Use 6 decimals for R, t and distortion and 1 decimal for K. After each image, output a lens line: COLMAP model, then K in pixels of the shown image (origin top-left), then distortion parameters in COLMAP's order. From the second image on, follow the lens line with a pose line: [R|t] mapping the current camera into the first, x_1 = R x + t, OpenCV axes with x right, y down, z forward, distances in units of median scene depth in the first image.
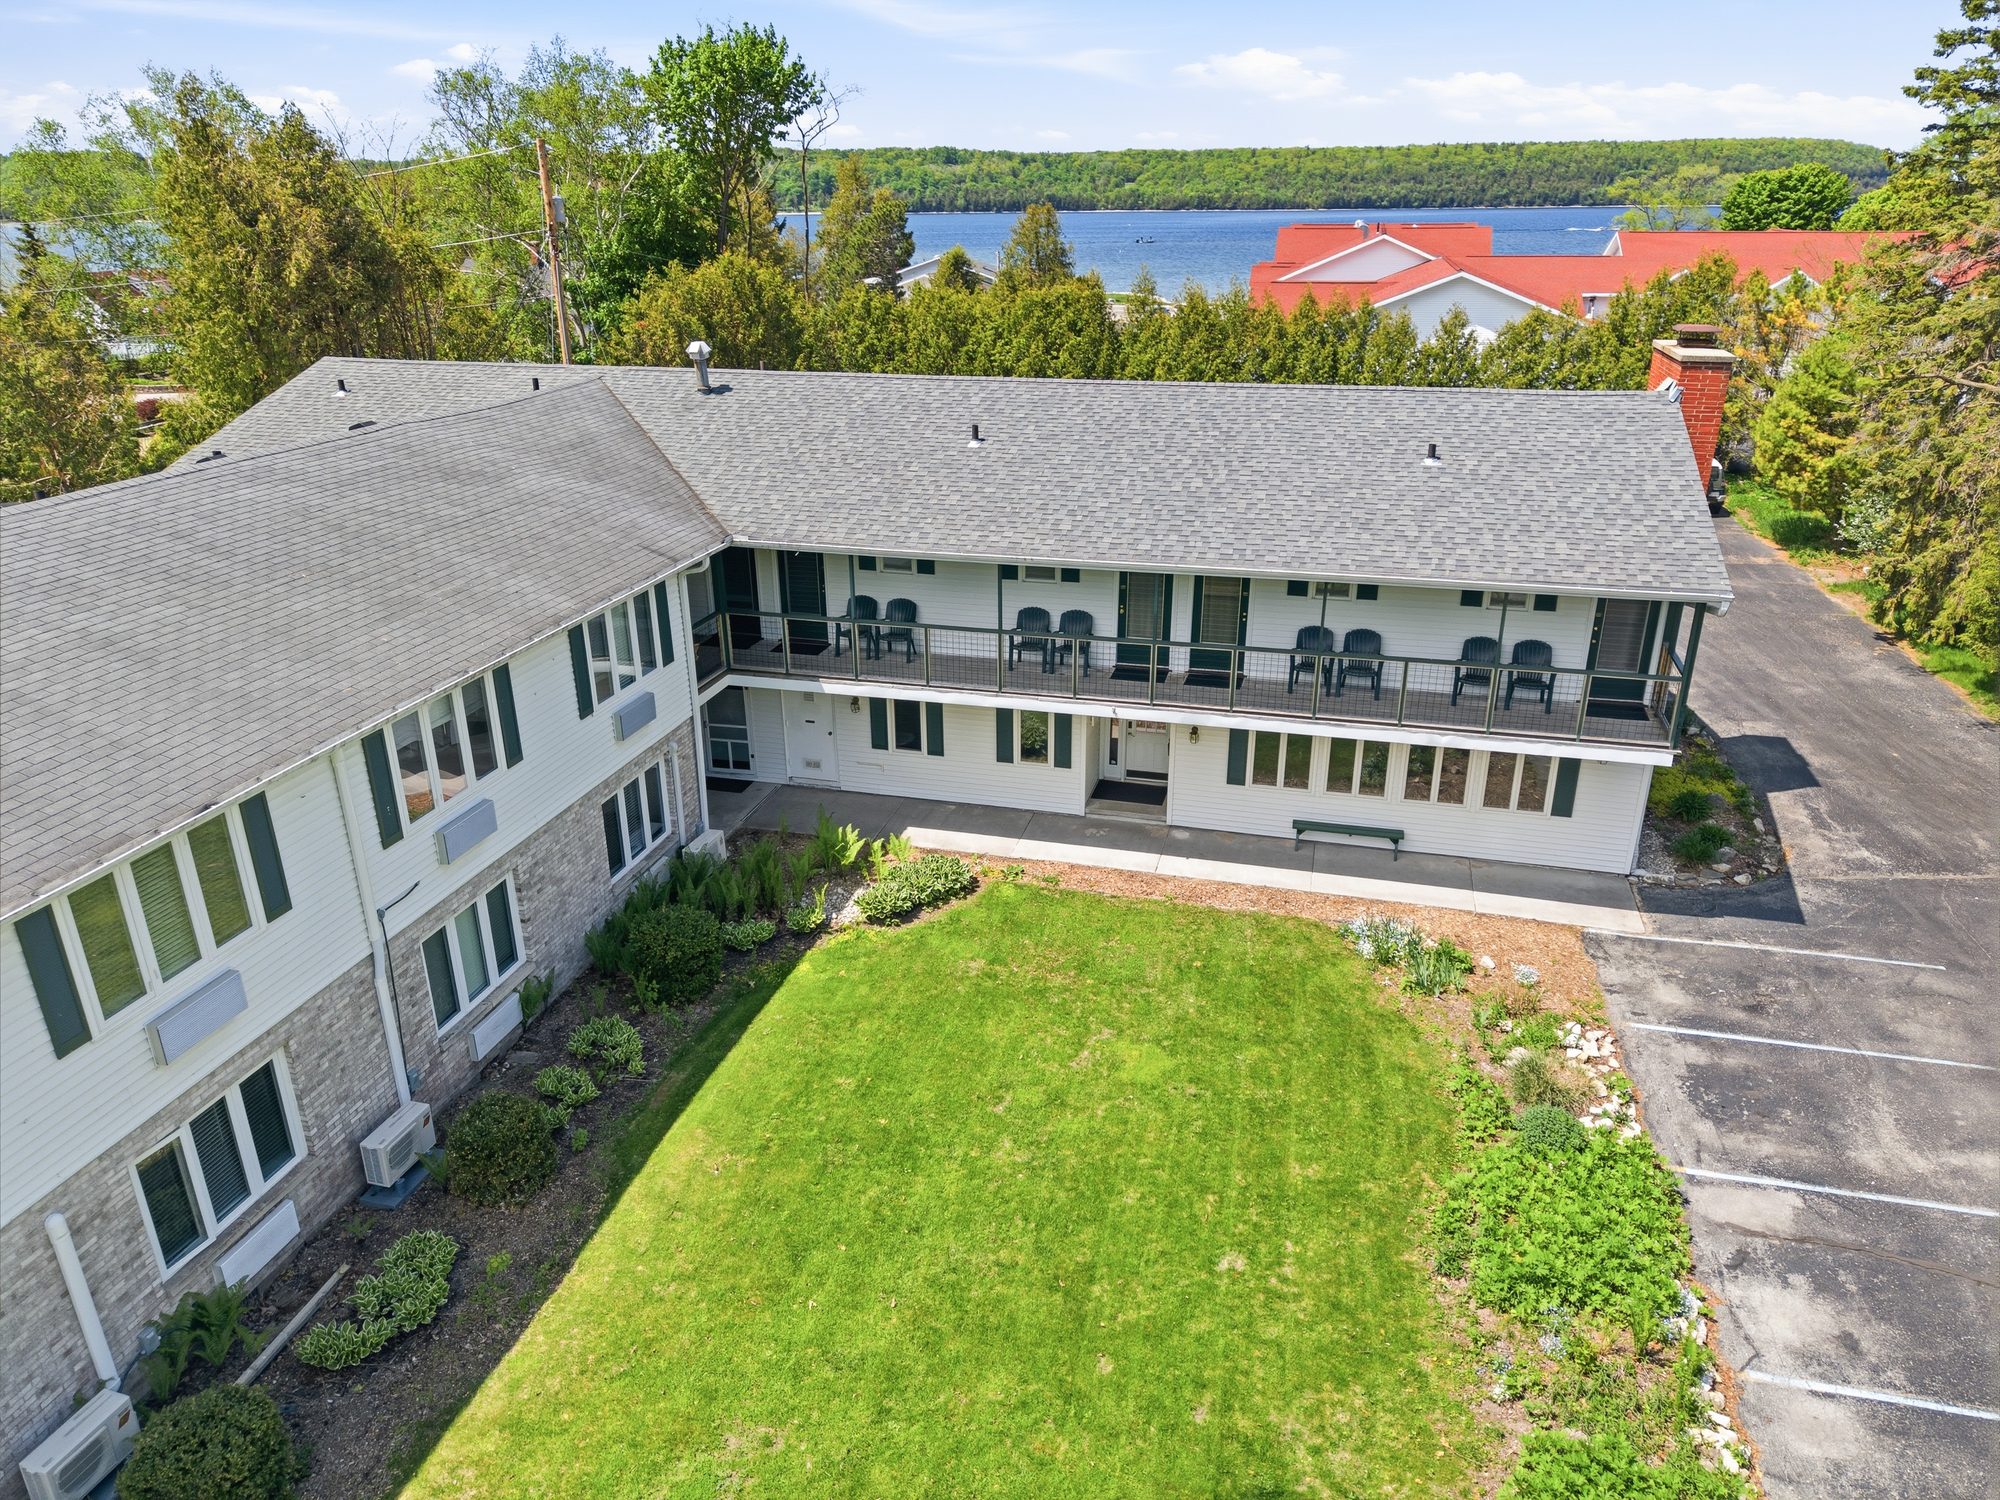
lens RADIAL K [[1341.1, 0, 1001.7], [0, 1341.1, 747.5], [0, 0, 1]] dist [0.031521, -0.025690]
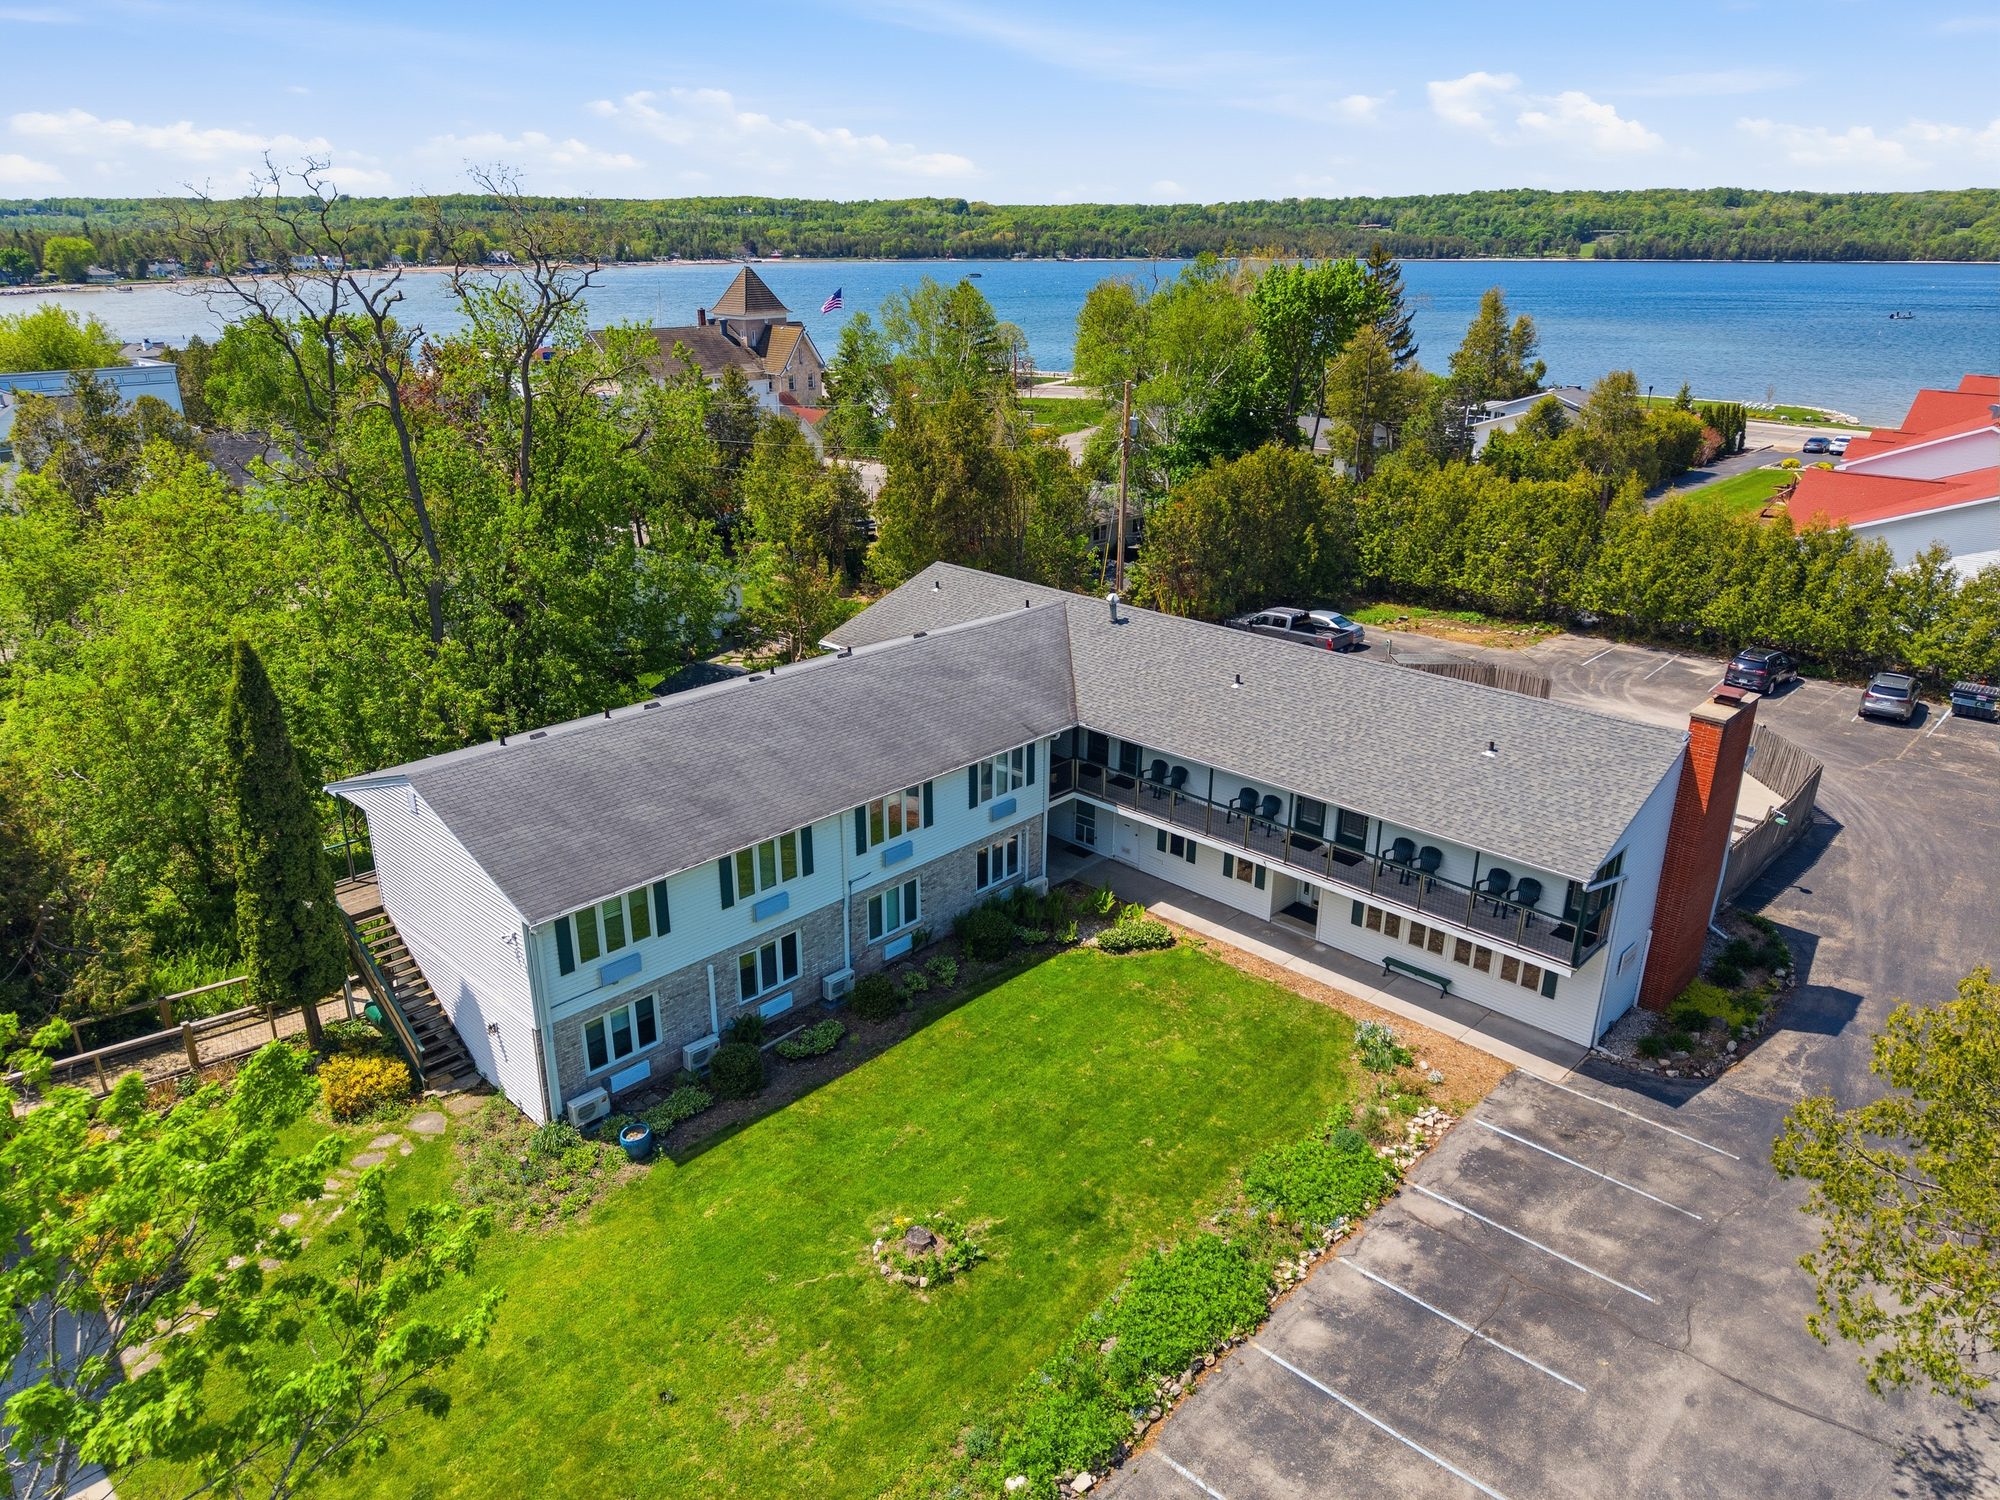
lens RADIAL K [[1334.5, 0, 997.7], [0, 1334.5, 749.9], [0, 0, 1]] dist [0.020008, -0.016513]
pose [[0.872845, 0.185373, -0.451418, 0.486664], [-0.193763, 0.980647, 0.028046, -0.138661], [0.447881, 0.062988, 0.891872, -0.608870]]
